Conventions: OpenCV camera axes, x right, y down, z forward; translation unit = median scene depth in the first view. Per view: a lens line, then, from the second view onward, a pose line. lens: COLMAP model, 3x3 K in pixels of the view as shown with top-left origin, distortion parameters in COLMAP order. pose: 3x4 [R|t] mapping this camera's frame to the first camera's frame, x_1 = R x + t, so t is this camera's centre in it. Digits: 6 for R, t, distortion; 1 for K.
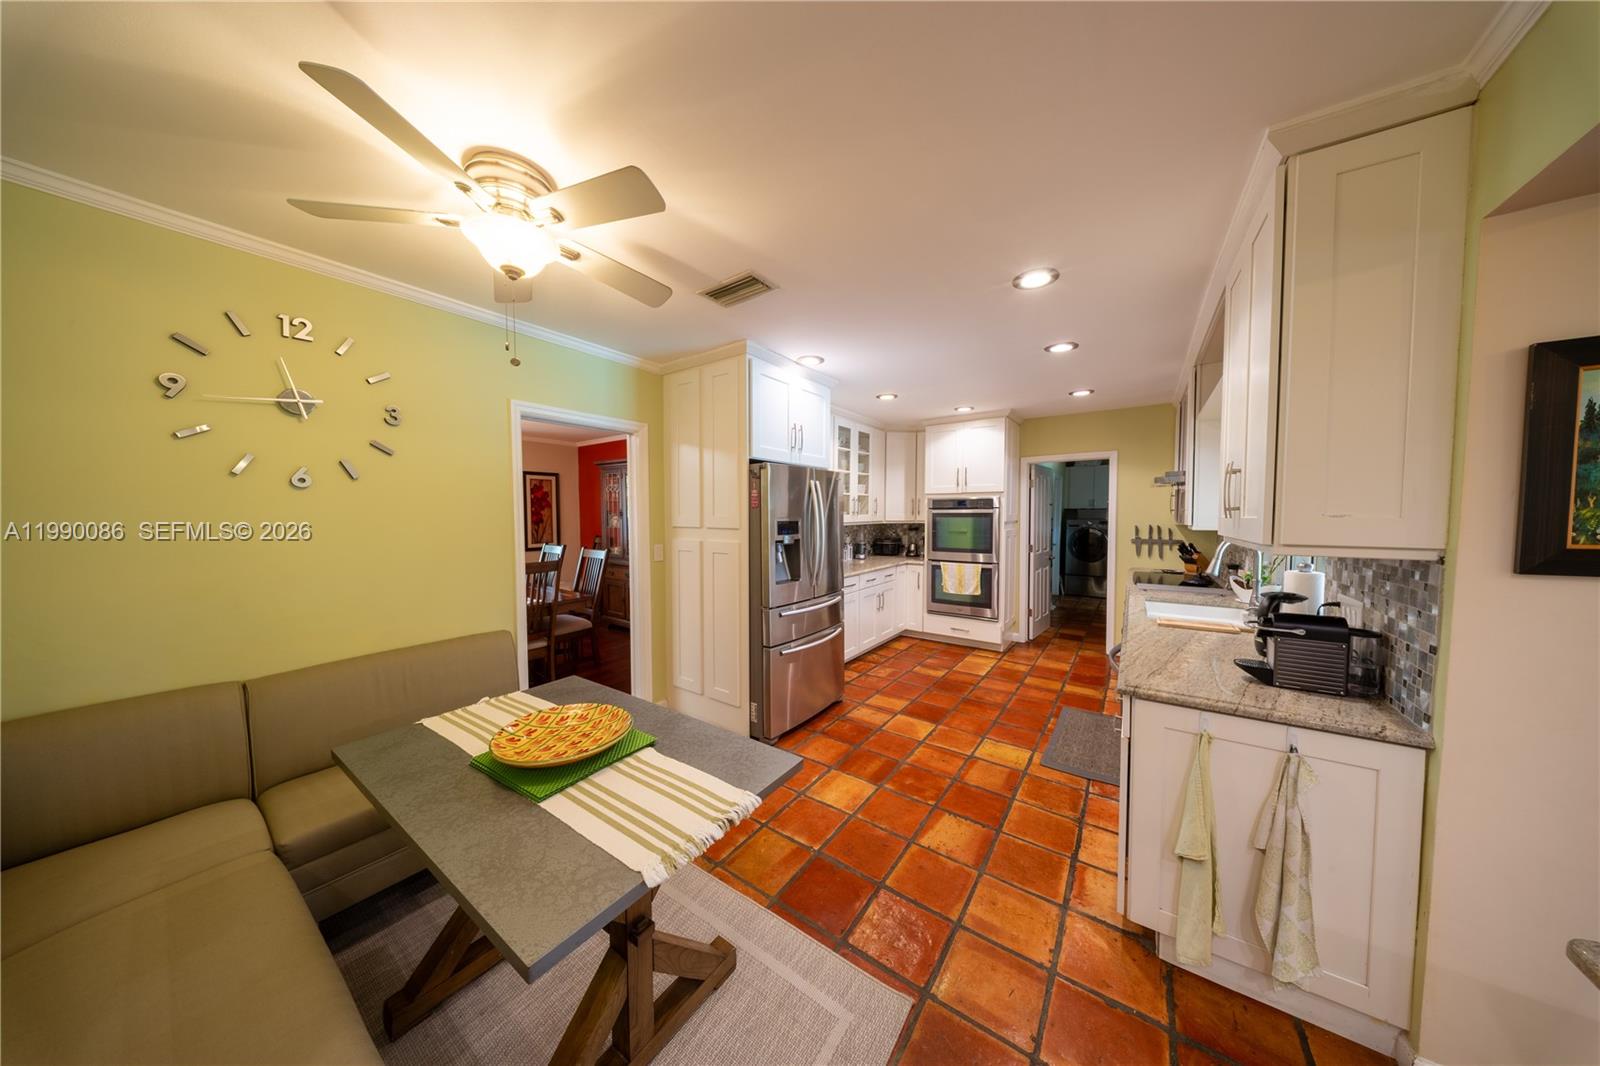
lens RADIAL K [[465.3, 0, 800.8], [0, 465.3, 532.6], [0, 0, 1]] dist [0.007666, -0.003846]
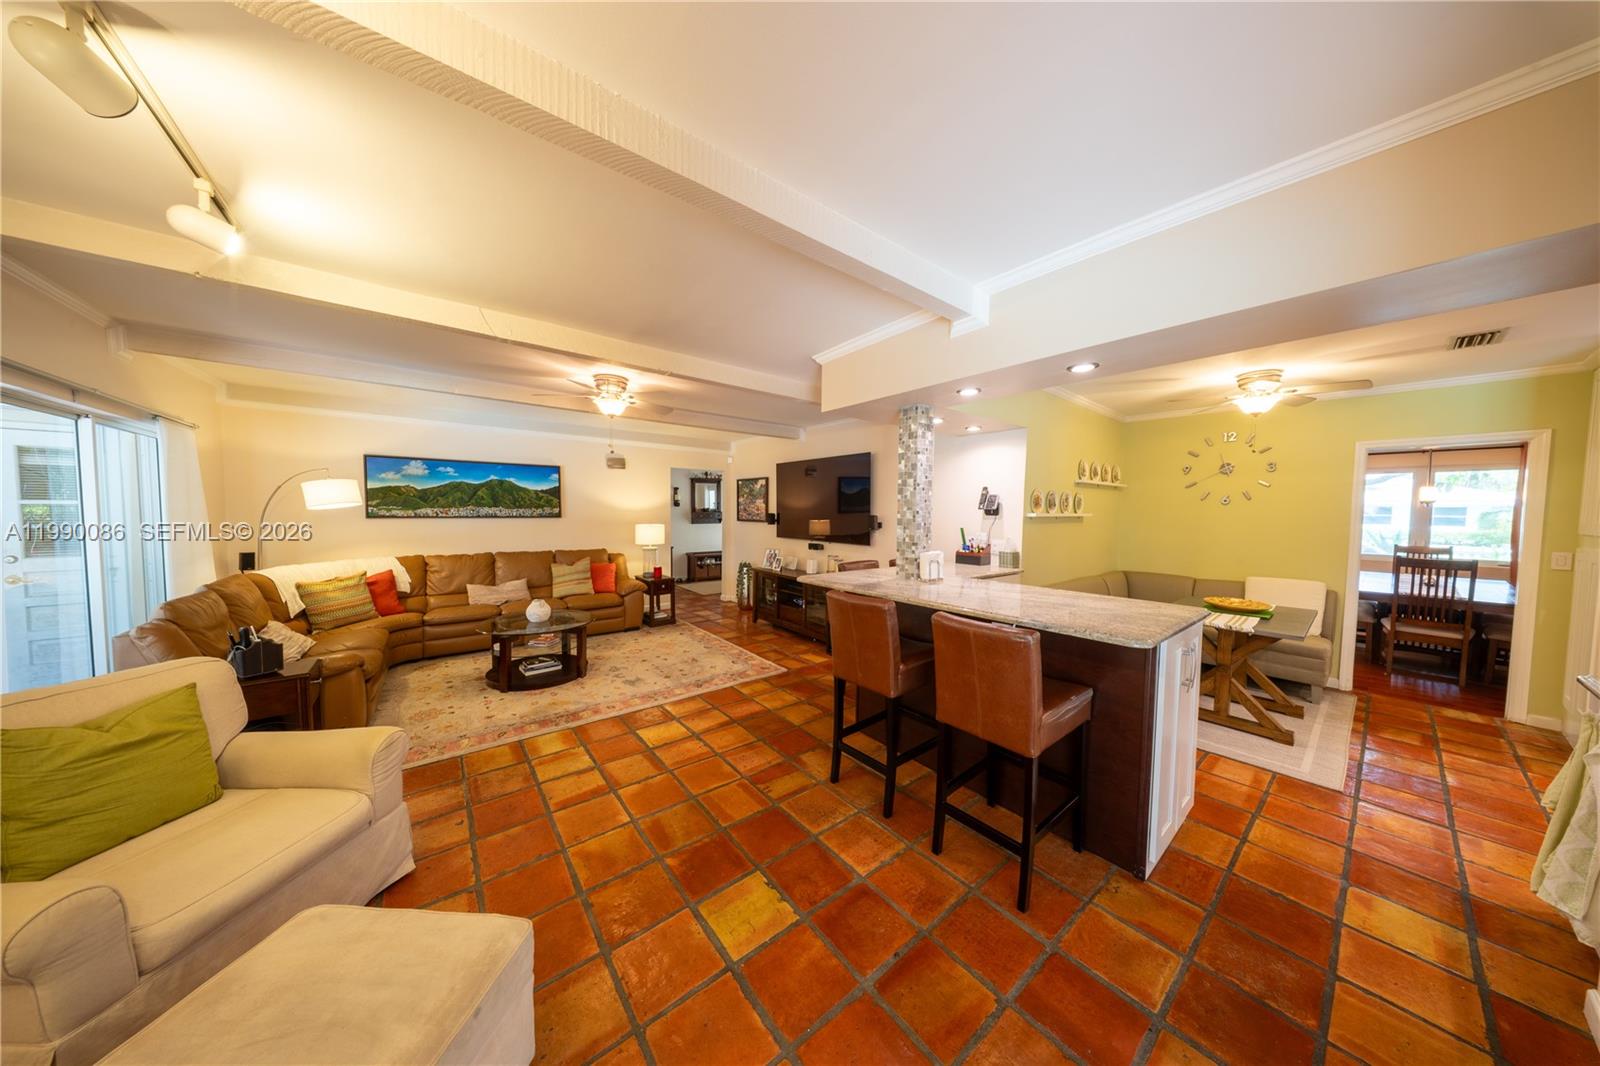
lens RADIAL K [[465.3, 0, 800.8], [0, 465.3, 532.6], [0, 0, 1]] dist [0.007666, -0.003846]
pose [[-0.271652, 0.045325, -0.961328, 0.747059], [-0.053198, 0.996656, 0.062024, 0.006032], [0.960924, 0.067990, -0.268332, -0.174552]]
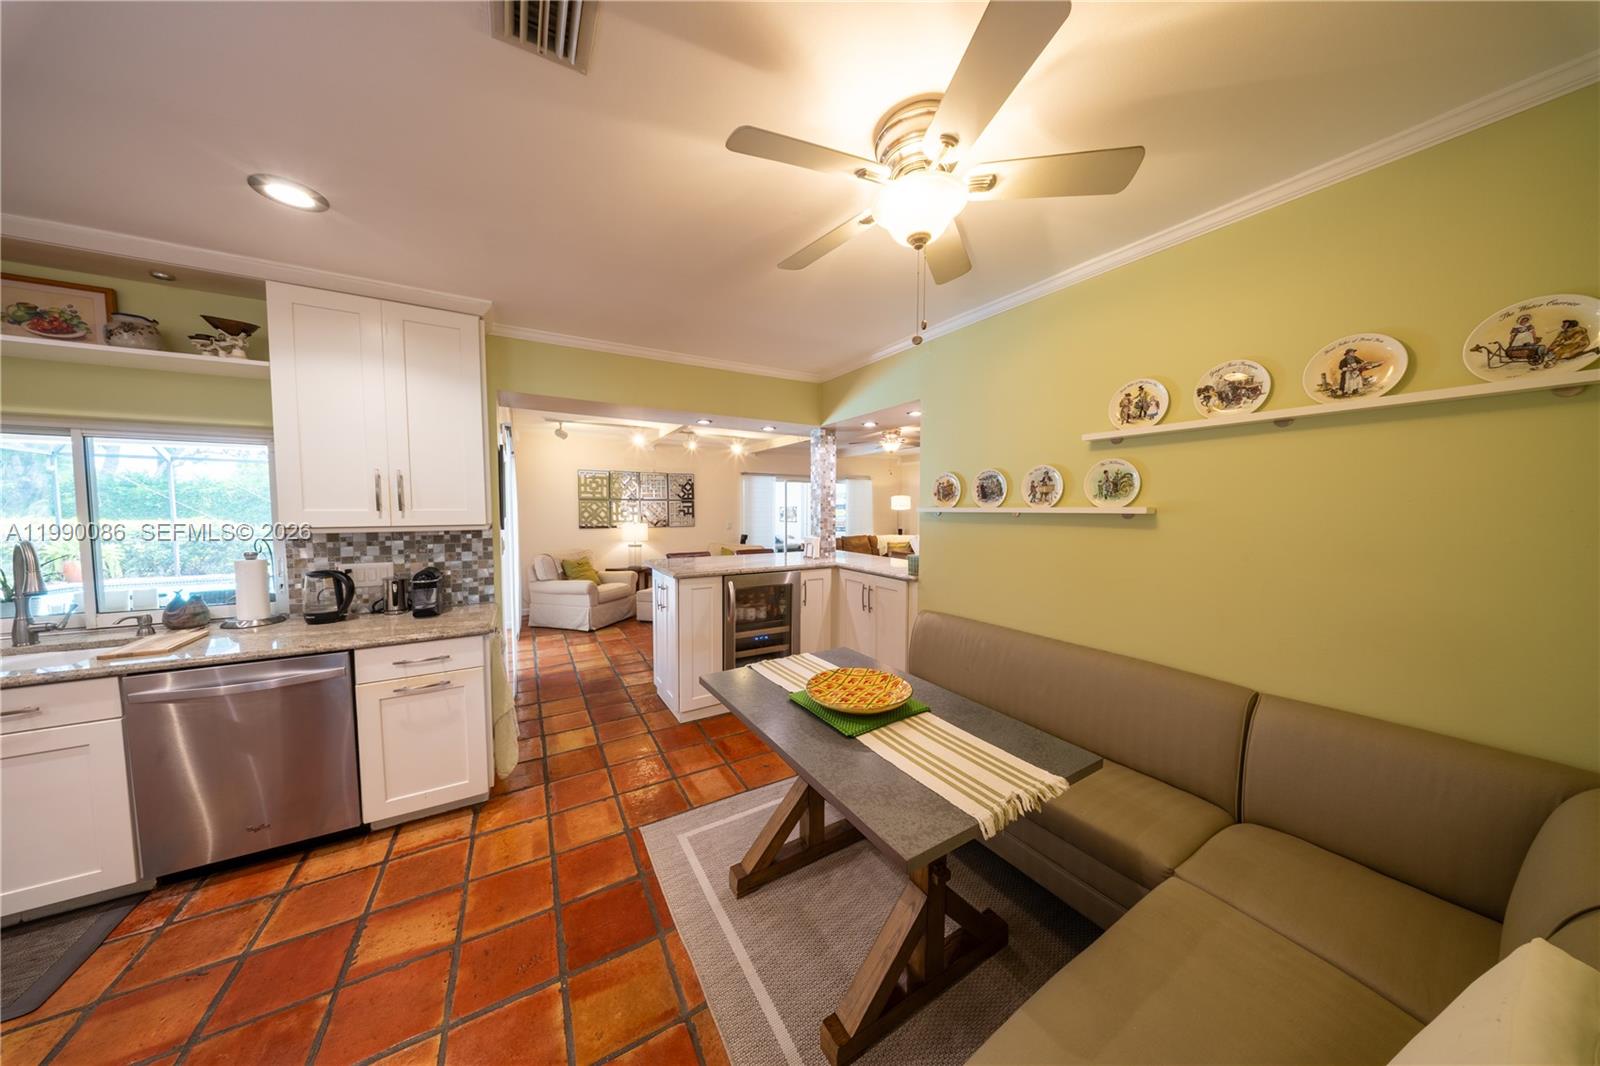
lens RADIAL K [[469.9, 0, 799.5], [0, 469.9, 532.0], [0, 0, 1]] dist [-0.004641, -0.000155]
pose [[-0.916159, -0.020705, 0.400280, -0.250666], [0.016848, 0.995793, 0.090071, -0.025877], [-0.400461, 0.089263, -0.911956, 0.635220]]
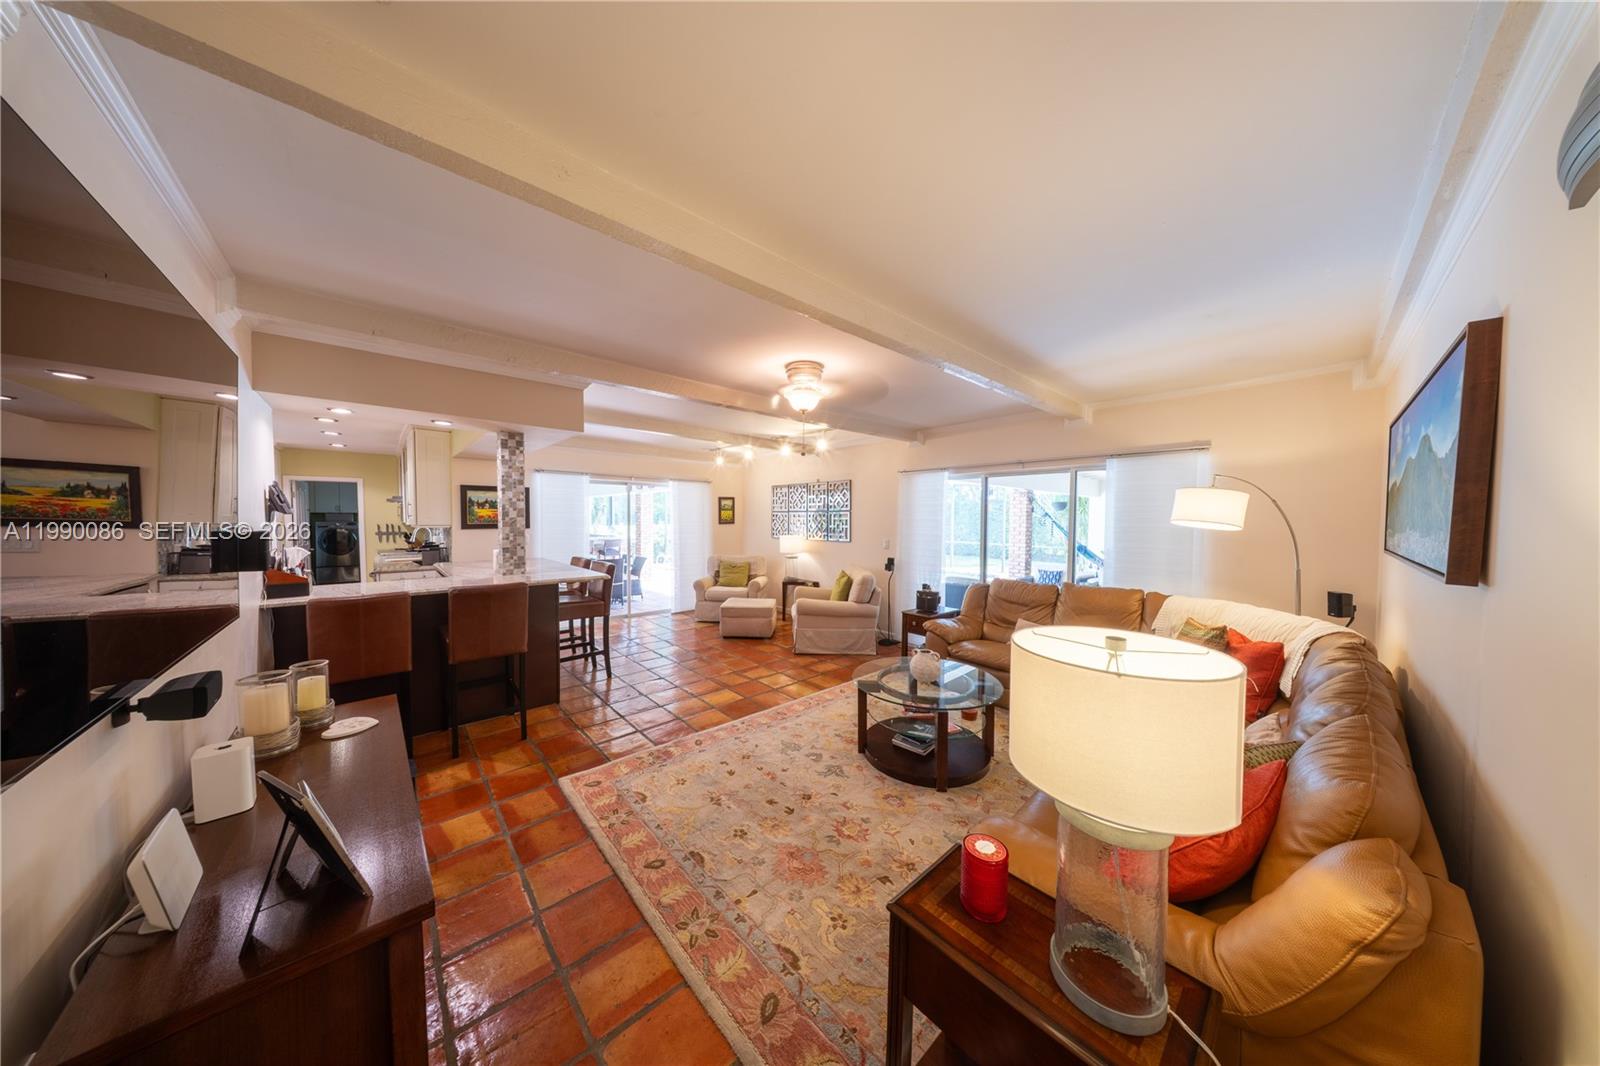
lens RADIAL K [[465.3, 0, 800.8], [0, 465.3, 532.6], [0, 0, 1]] dist [0.007666, -0.003846]
pose [[0.209010, -0.028160, 0.977508, -0.616213], [0.035425, 0.999147, 0.021209, 0.033684], [-0.977272, 0.030196, 0.209830, -0.851713]]
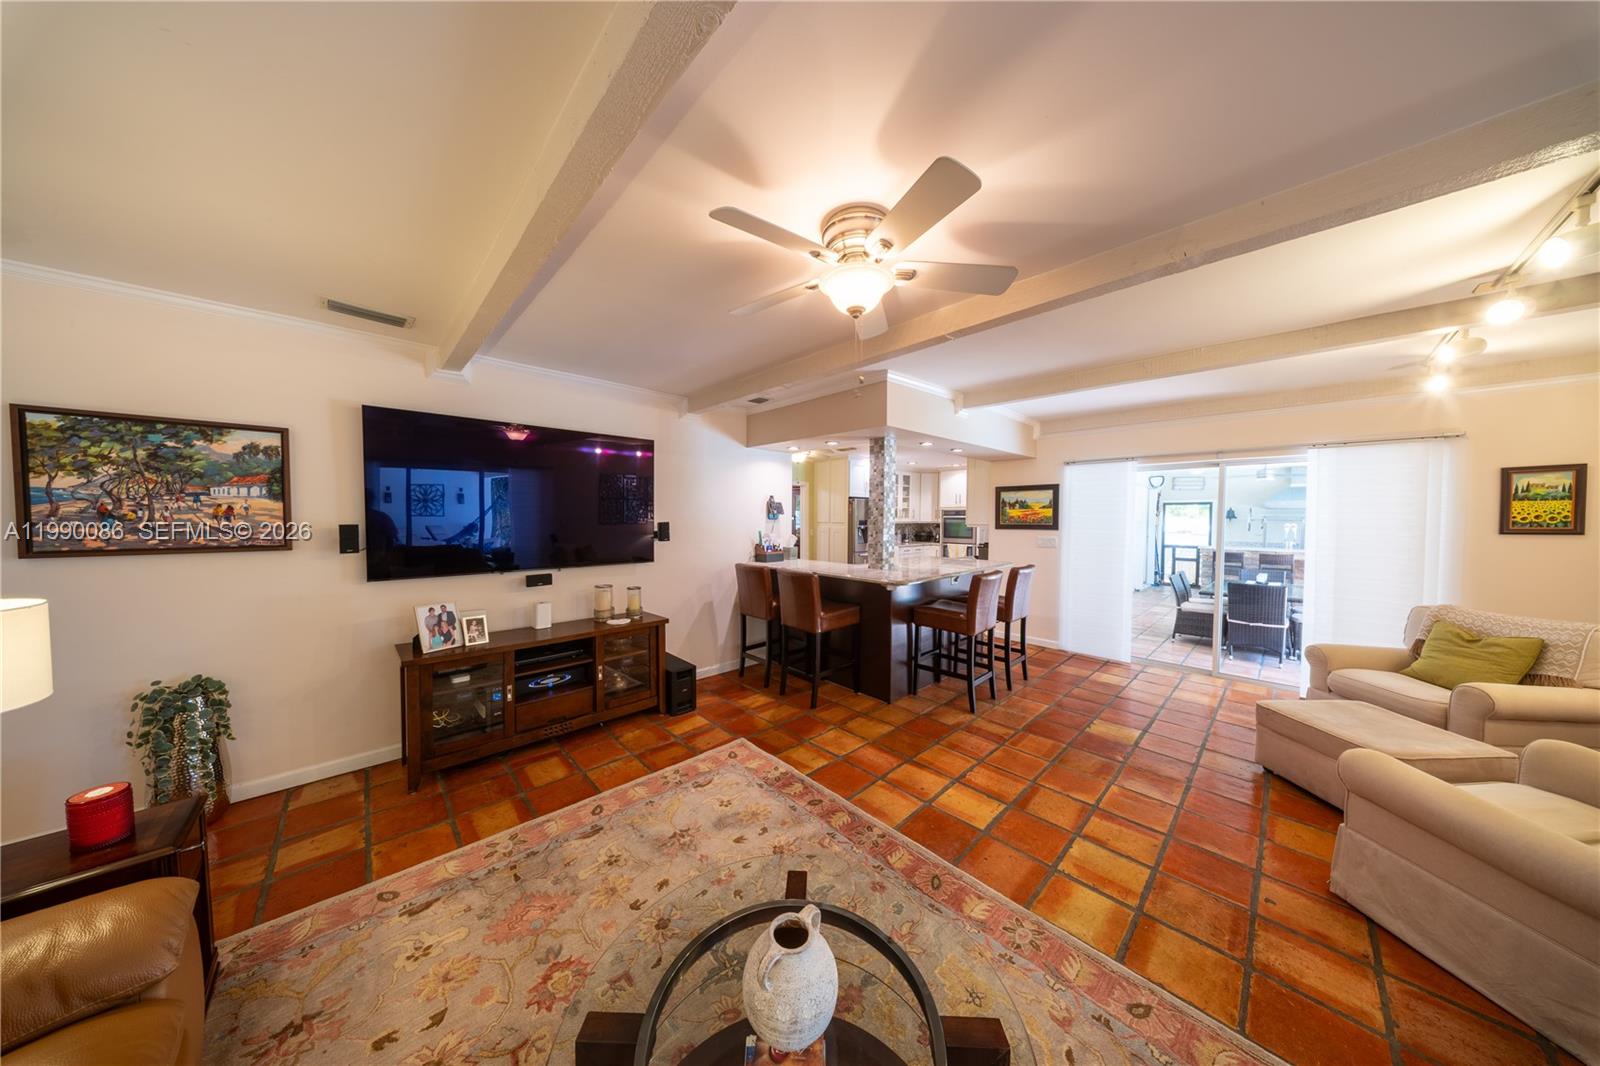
lens RADIAL K [[465.3, 0, 800.8], [0, 465.3, 532.6], [0, 0, 1]] dist [0.007666, -0.003846]
pose [[0.982146, 0.011977, -0.187740, 0.079075], [-0.013512, 0.999885, -0.006900, 0.044773], [0.187636, 0.009313, 0.982195, -1.079184]]
